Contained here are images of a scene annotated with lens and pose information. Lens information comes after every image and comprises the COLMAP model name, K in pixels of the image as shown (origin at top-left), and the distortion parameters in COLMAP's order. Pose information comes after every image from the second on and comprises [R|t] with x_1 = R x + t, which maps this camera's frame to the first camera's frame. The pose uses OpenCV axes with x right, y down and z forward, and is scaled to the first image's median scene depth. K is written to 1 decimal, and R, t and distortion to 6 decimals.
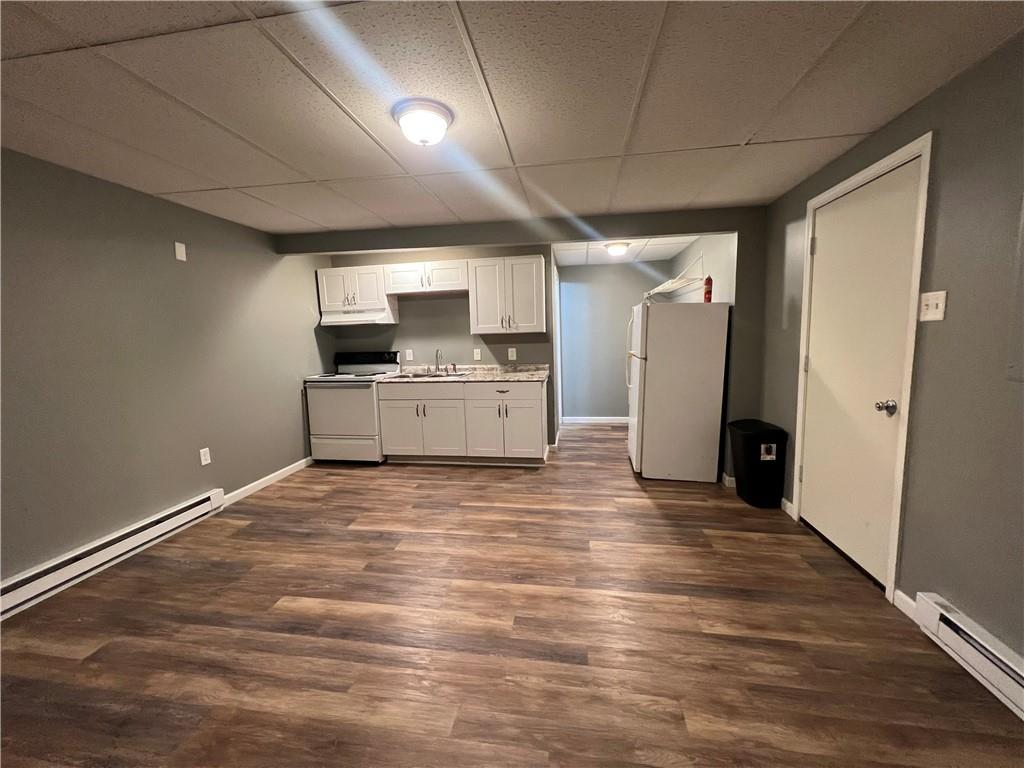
lens RADIAL K [[409.5, 0, 512.0], [0, 409.5, 384.0], [0, 0, 1]] dist [0.000889, -0.000113]
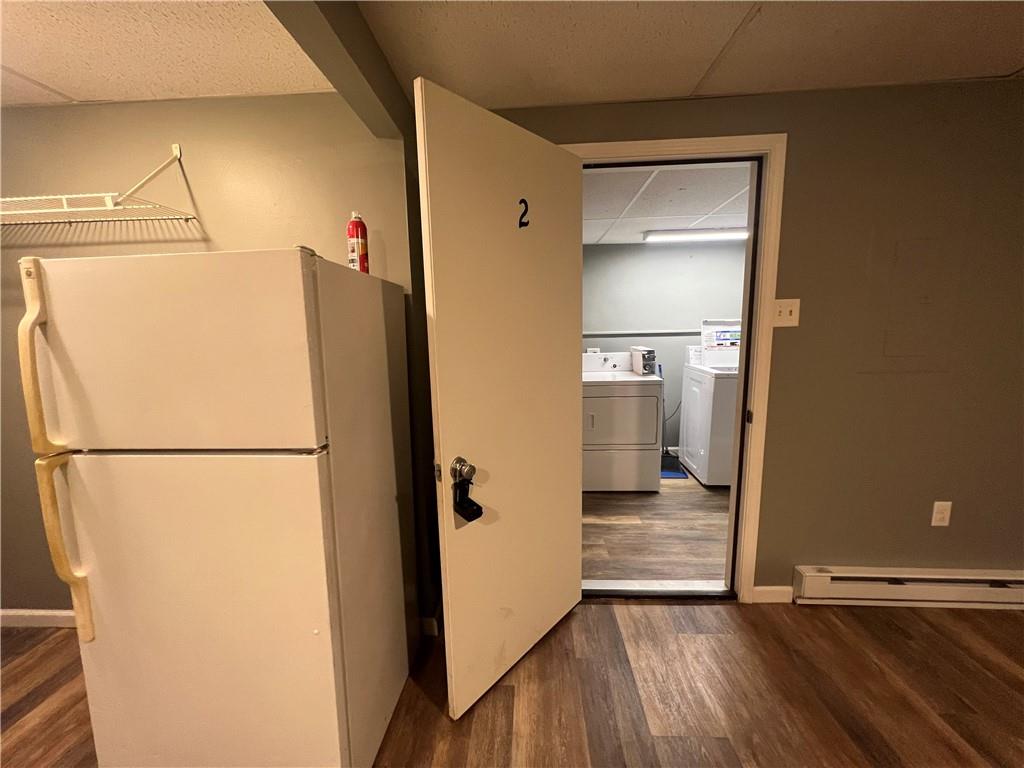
lens RADIAL K [[409.5, 0, 512.0], [0, 409.5, 384.0], [0, 0, 1]] dist [0.000889, -0.000113]
pose [[-0.107089, -0.117429, 0.987290, 0.021221], [0.148862, 0.979914, 0.132699, -0.099985], [-0.983042, 0.161181, -0.087457, 0.709454]]
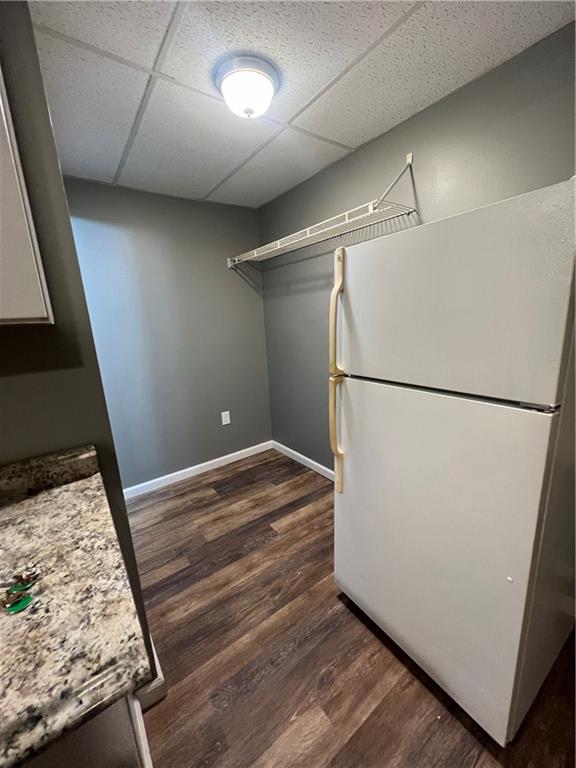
lens RADIAL K [[307.1, 0, 288.0], [0, 307.1, 384.0], [0, 0, 1]] dist [0.000889, -0.000113]
pose [[0.703707, -0.160944, 0.692021, 0.048299], [0.119989, 0.986936, 0.107517, -0.096226], [-0.700285, 0.007375, 0.713825, 0.784022]]
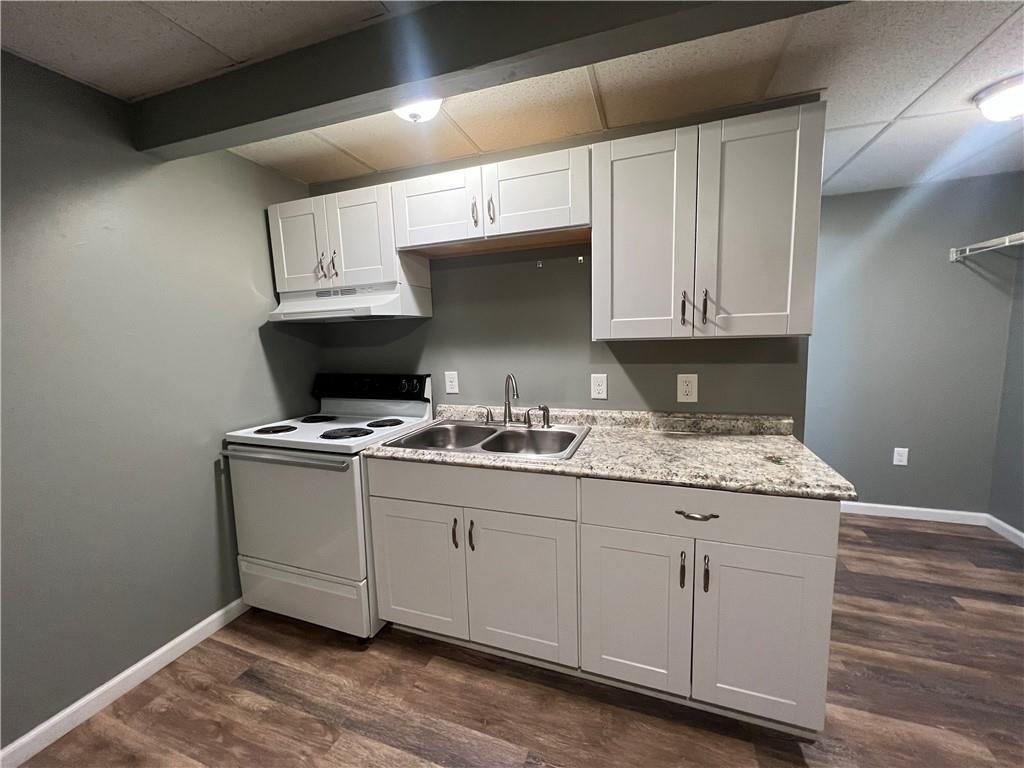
lens RADIAL K [[409.5, 0, 512.0], [0, 409.5, 384.0], [0, 0, 1]] dist [0.000889, -0.000113]
pose [[0.982778, 0.022483, -0.183419, -0.100012], [-0.021452, 0.999741, 0.007603, -0.079024], [0.183542, -0.003538, 0.983005, 0.581346]]
